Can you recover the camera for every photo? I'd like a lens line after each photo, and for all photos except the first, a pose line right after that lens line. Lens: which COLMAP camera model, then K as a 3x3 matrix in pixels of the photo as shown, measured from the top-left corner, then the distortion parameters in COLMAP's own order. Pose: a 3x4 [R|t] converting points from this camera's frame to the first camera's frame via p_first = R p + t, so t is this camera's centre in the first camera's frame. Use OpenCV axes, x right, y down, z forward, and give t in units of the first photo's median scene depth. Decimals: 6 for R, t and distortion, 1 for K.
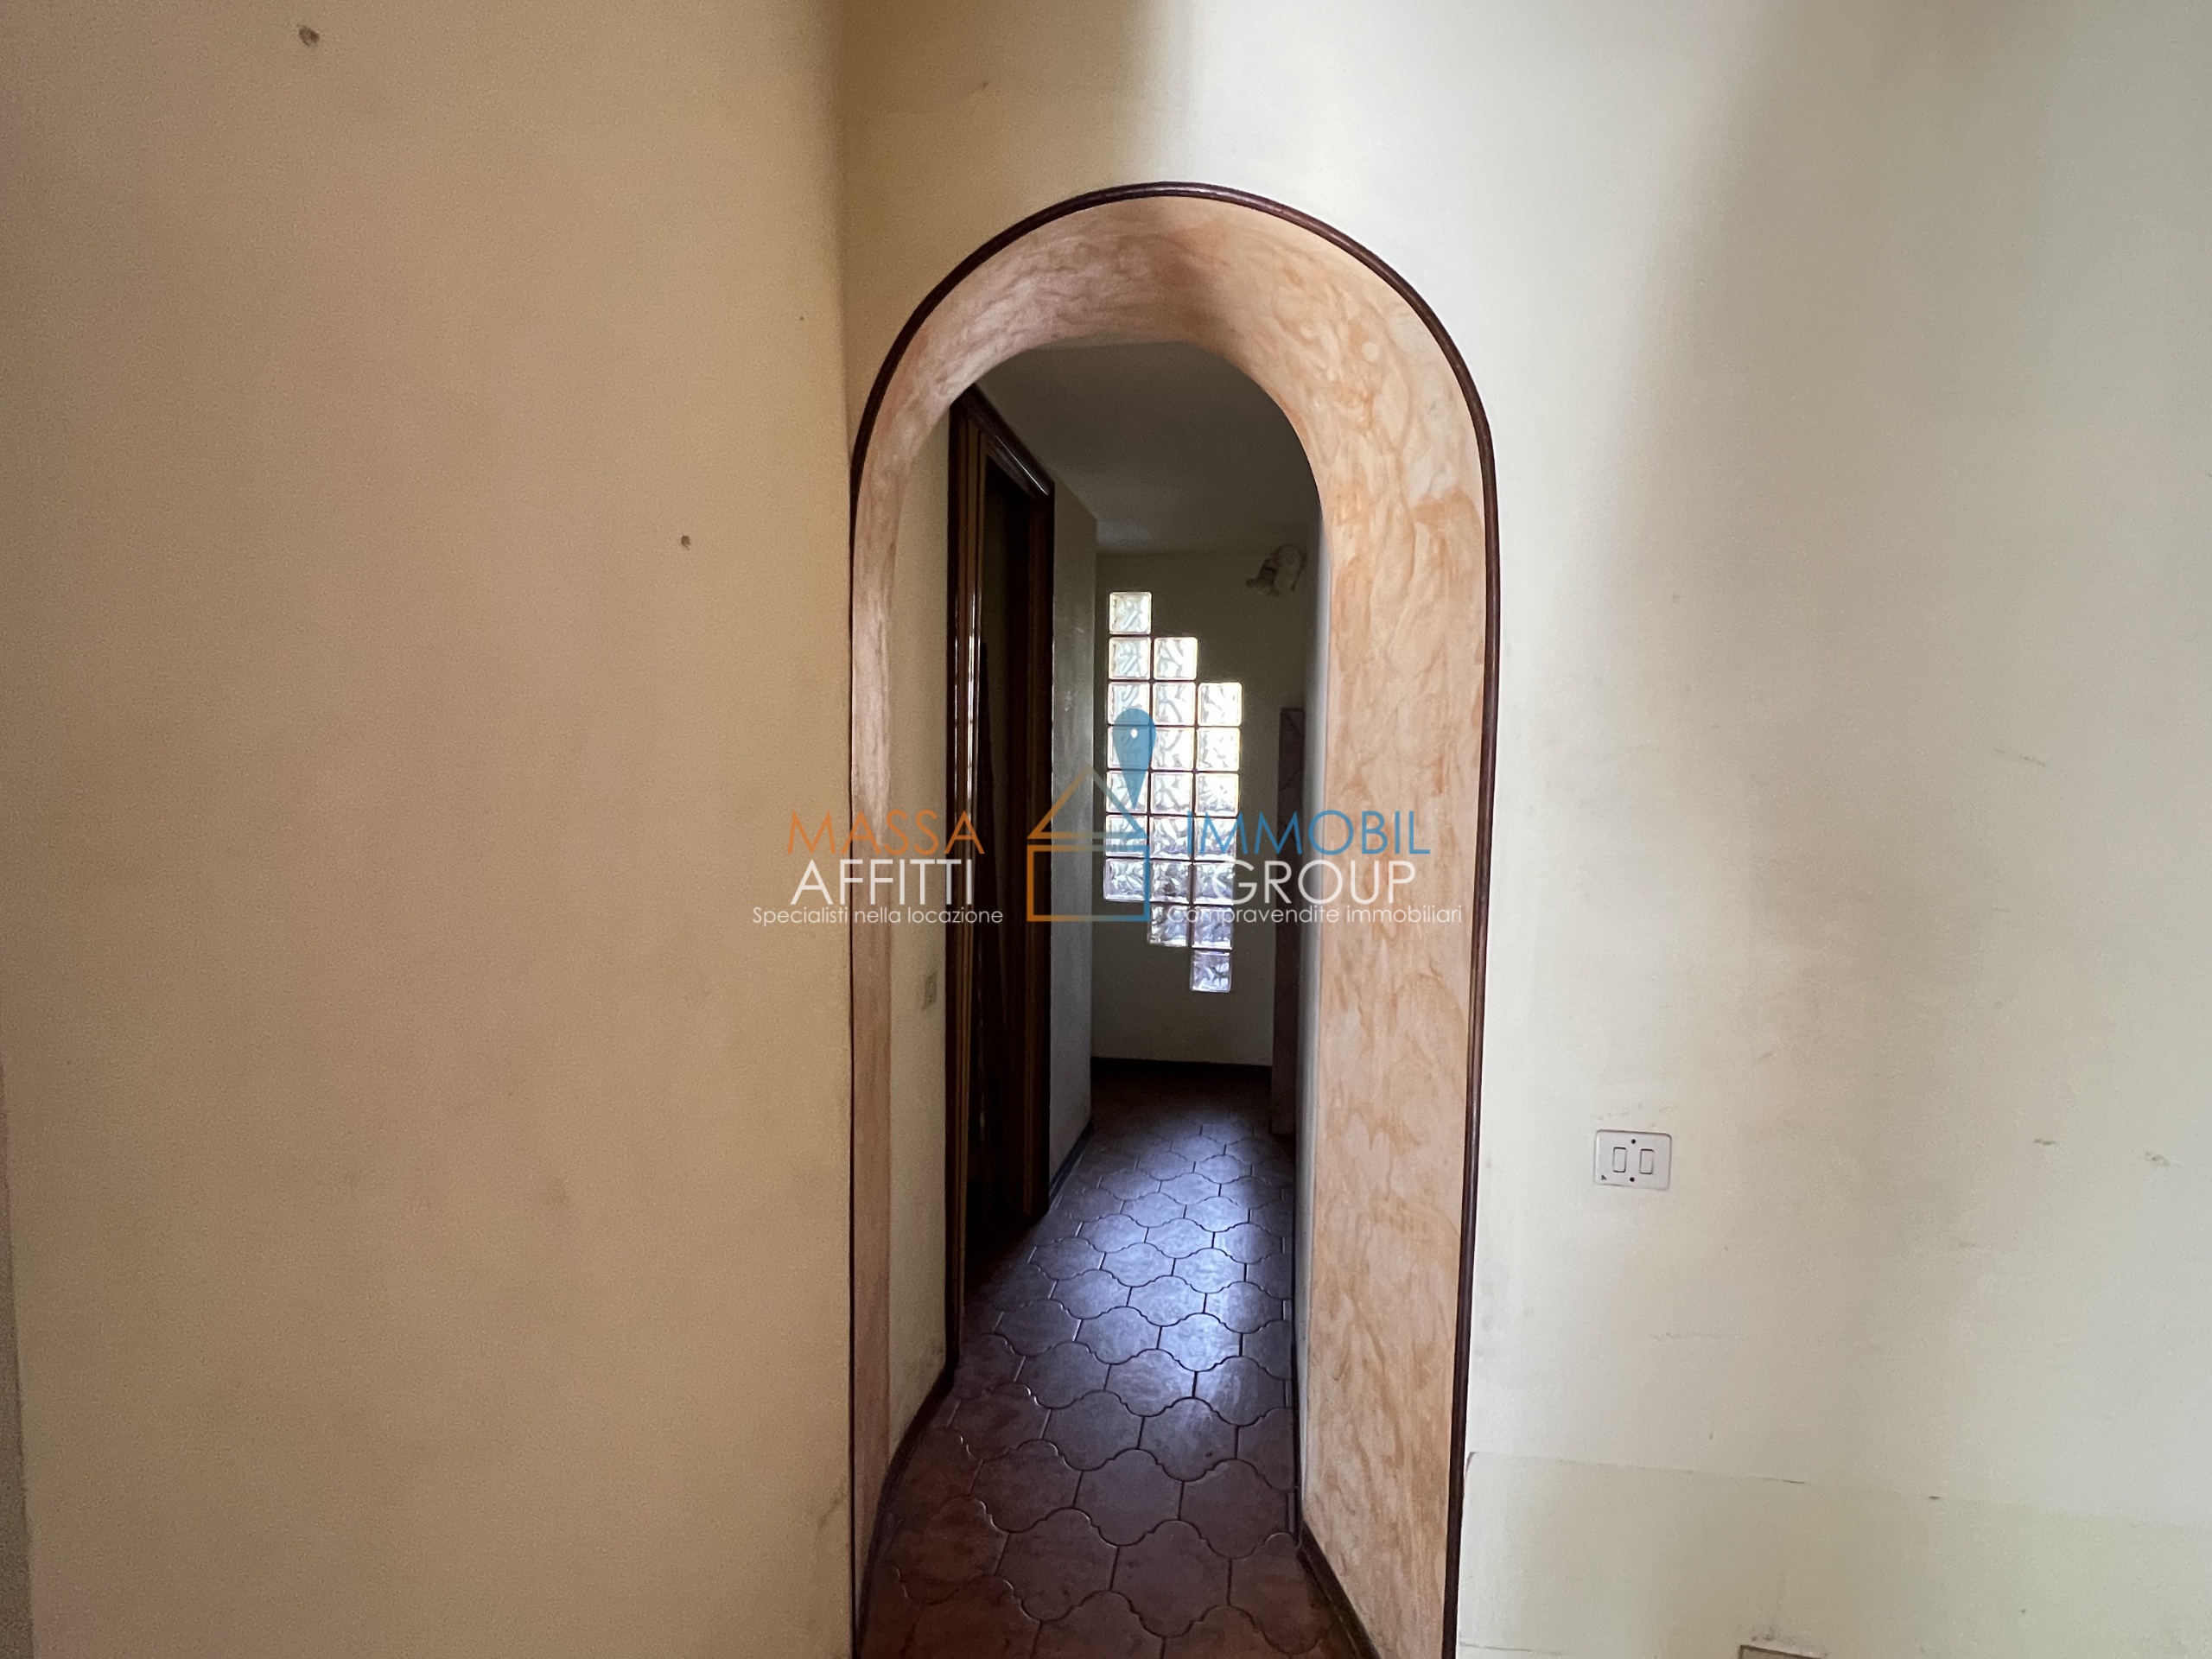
lens RADIAL K [[1127.1, 0, 1097.0], [0, 1127.1, 830.9], [0, 0, 1]] dist [-0.003910, 0.001620]
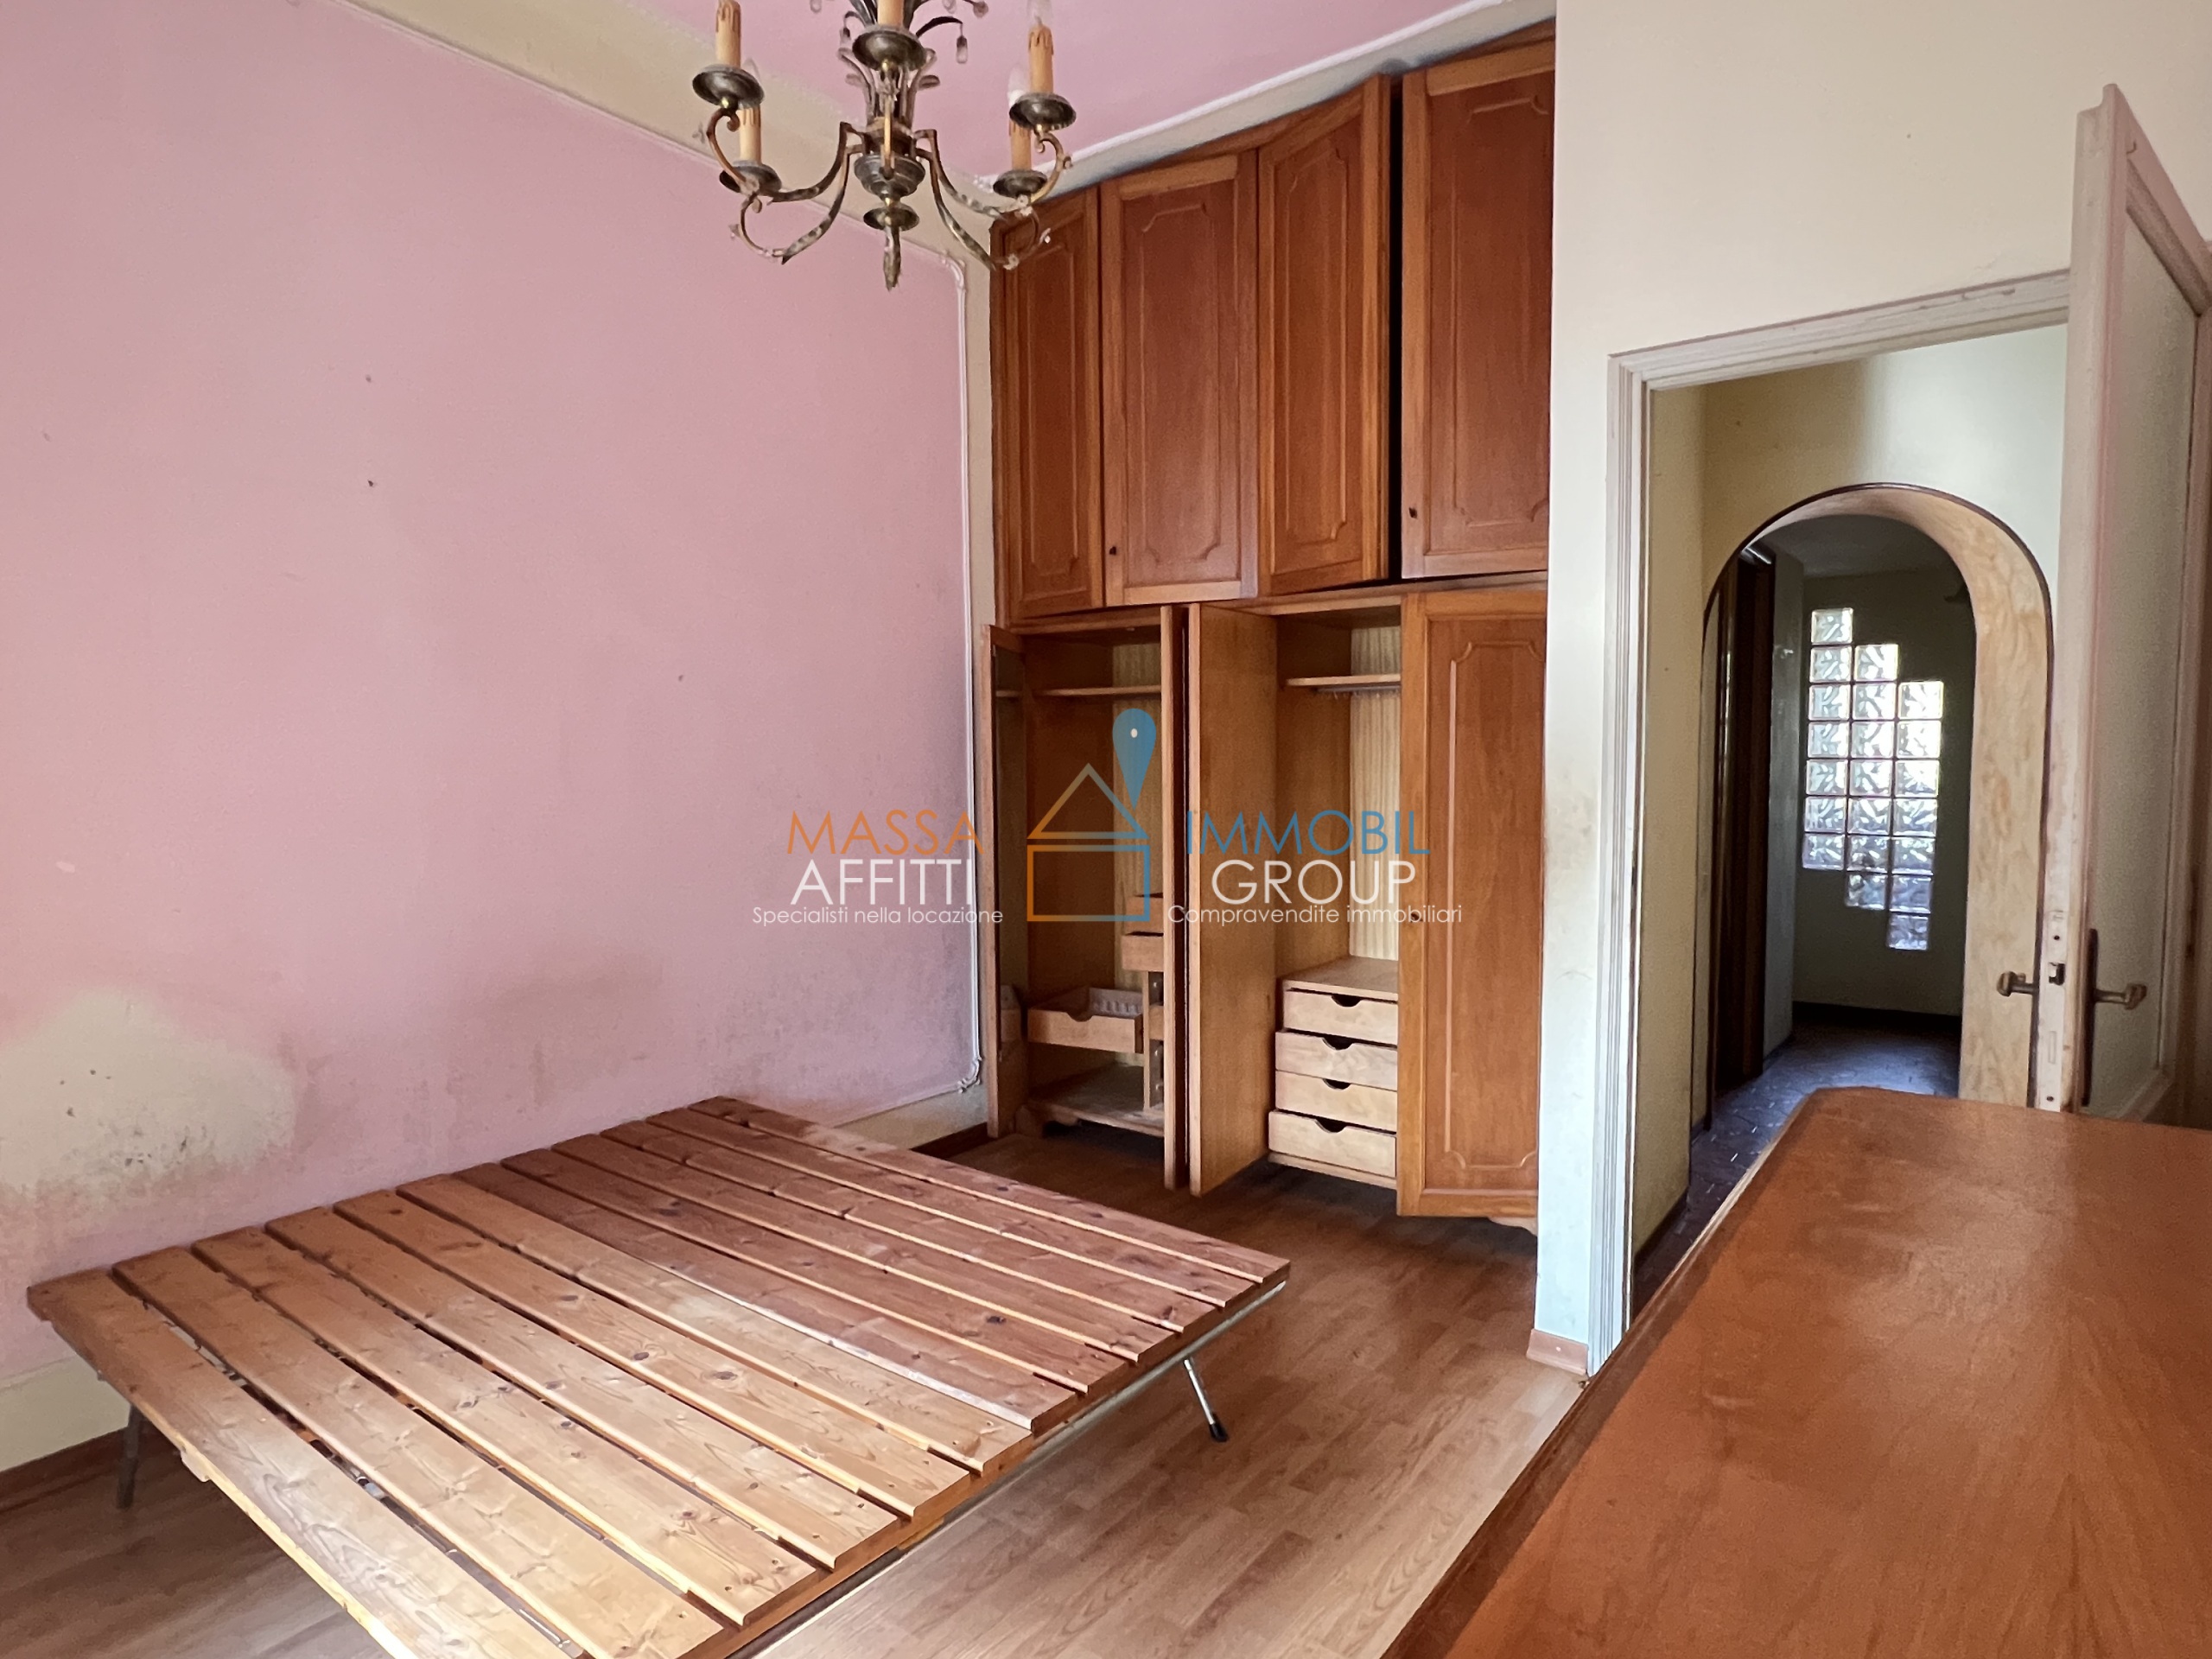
lens RADIAL K [[1264.7, 0, 1096.9], [0, 1264.7, 831.4], [0, 0, 1]] dist [0.001649, -0.000763]
pose [[0.885610, 0.011693, -0.464282, -0.035595], [-0.015136, 0.999879, -0.003690, 0.040032], [0.464182, 0.010295, 0.885680, -0.546543]]
